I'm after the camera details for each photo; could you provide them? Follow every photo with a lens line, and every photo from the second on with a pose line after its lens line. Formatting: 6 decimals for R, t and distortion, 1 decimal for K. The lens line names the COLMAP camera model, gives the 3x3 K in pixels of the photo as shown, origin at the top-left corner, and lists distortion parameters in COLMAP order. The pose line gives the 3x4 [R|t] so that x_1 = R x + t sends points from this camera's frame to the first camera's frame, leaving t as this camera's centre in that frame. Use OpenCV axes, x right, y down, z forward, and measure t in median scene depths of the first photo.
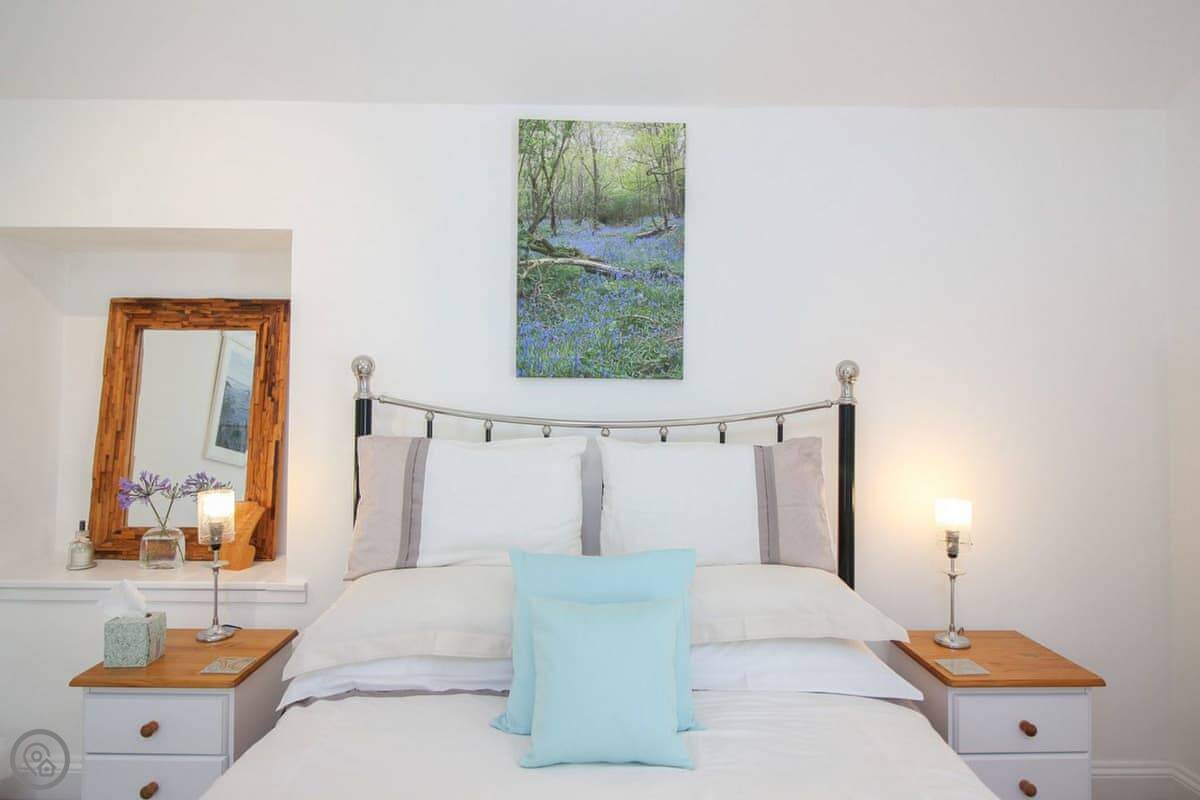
lens RADIAL K [[687.0, 0, 604.0], [0, 687.0, 382.9], [0, 0, 1]] dist [0.000746, 0.000409]
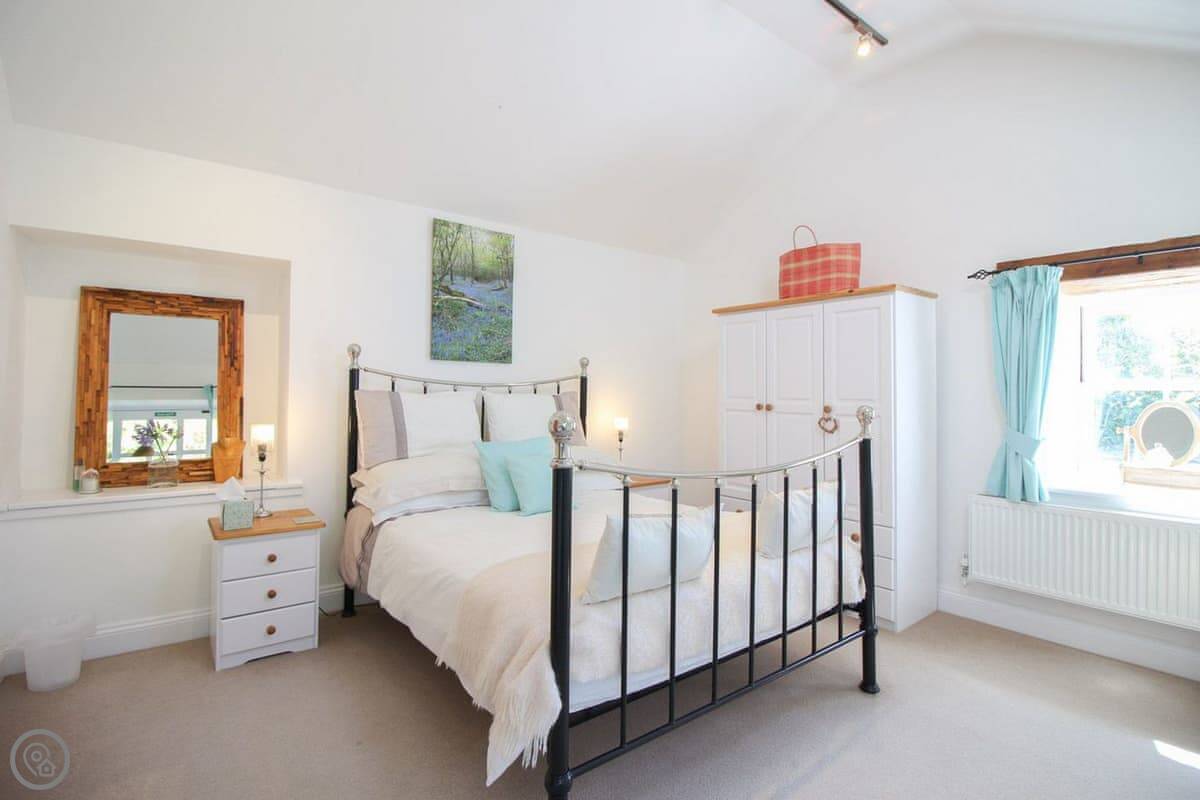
lens RADIAL K [[565.2, 0, 599.1], [0, 565.2, 384.7], [0, 0, 1]] dist [0.000994, -0.013540]
pose [[0.795699, 0.008709, 0.605630, -0.680873], [-0.019499, 0.999747, 0.011243, 0.033175], [-0.605378, -0.020755, 0.795667, -0.468101]]
